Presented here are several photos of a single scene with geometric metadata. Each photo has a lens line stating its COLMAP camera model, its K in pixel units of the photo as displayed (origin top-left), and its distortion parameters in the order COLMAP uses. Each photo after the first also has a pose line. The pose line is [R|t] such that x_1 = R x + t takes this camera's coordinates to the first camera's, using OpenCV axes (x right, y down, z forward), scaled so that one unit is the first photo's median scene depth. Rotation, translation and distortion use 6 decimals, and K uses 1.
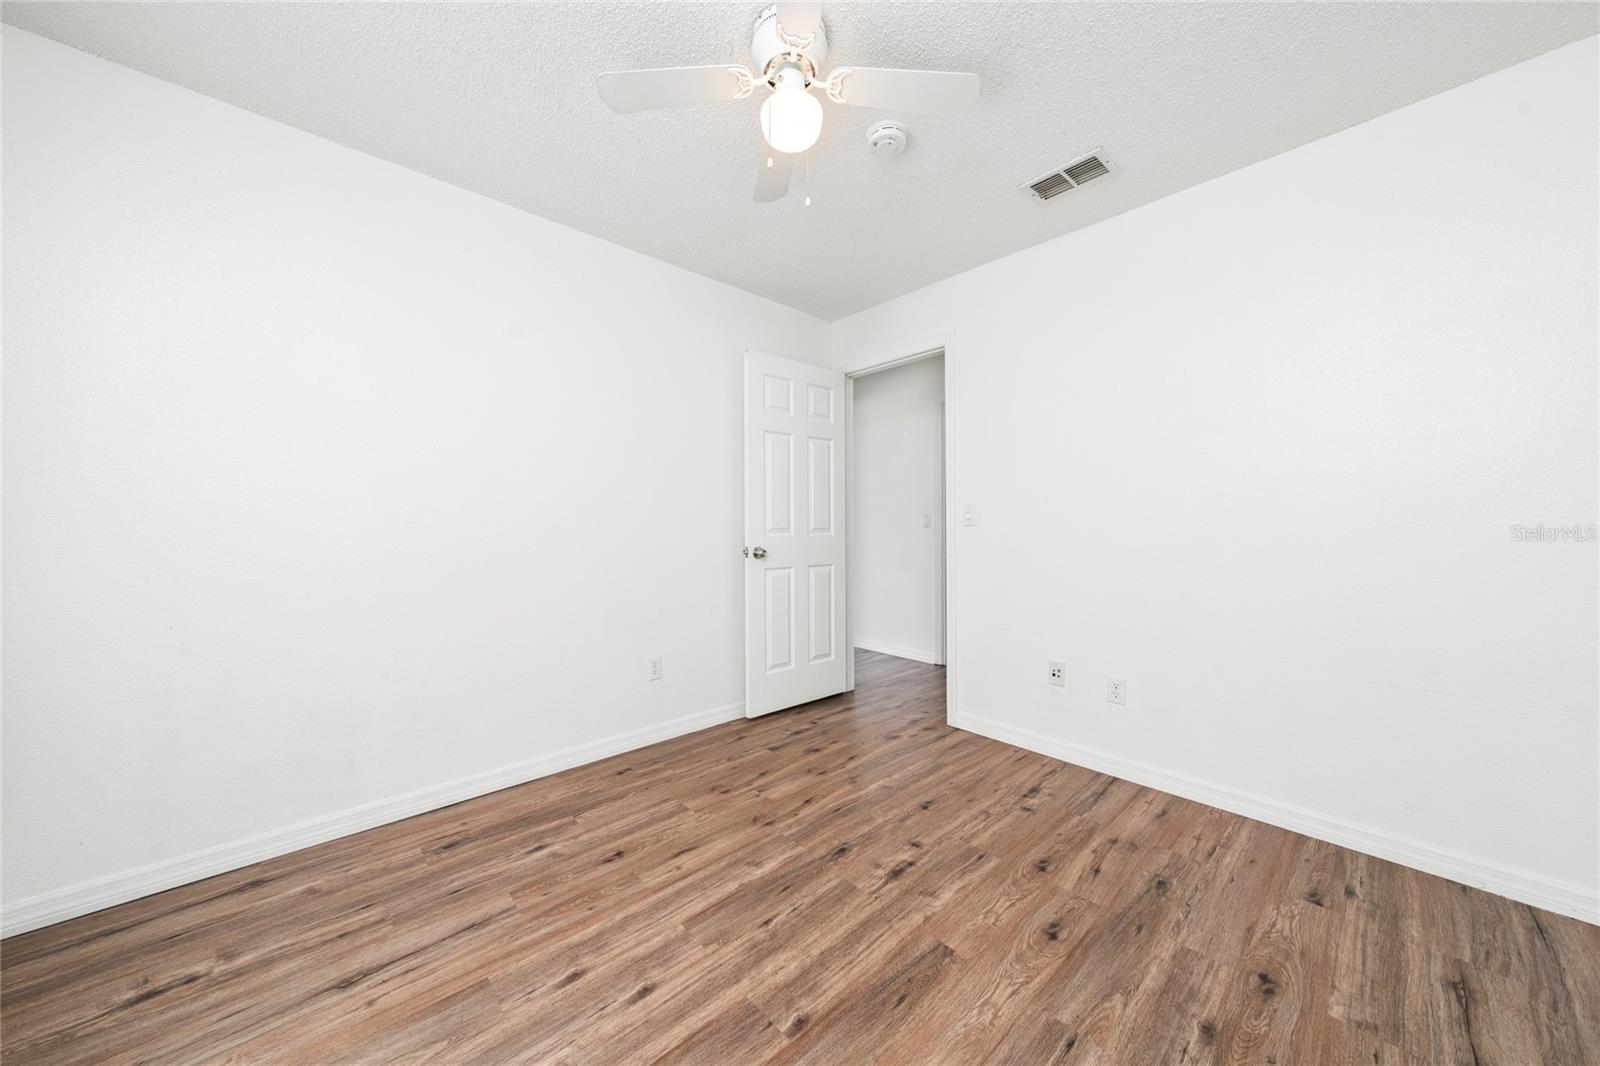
lens RADIAL K [[548.9, 0, 797.7], [0, 548.9, 527.4], [0, 0, 1]] dist [-0.014467, -0.000048]
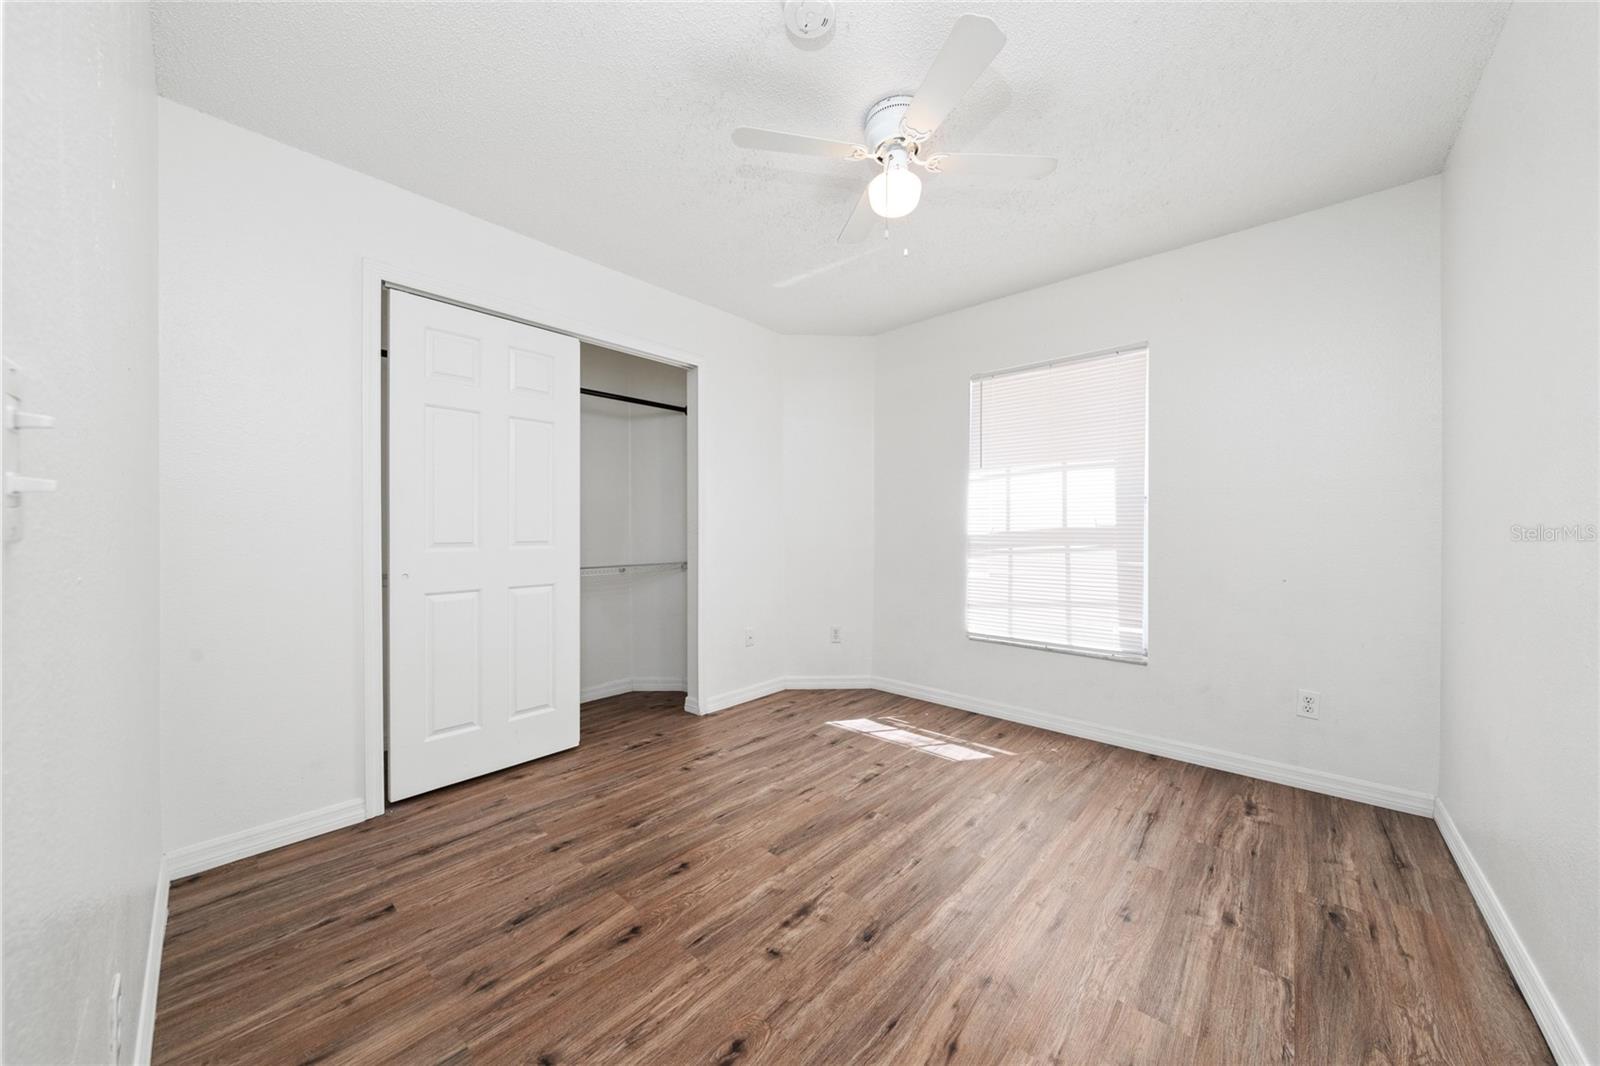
lens RADIAL K [[548.9, 0, 802.1], [0, 548.9, 532.4], [0, 0, 1]] dist [-0.014467, -0.000048]
pose [[-0.995545, 0.003175, -0.094235, 0.279825], [0.002406, 0.999963, 0.008274, -0.010534], [0.094258, 0.008010, -0.995516, 1.987258]]
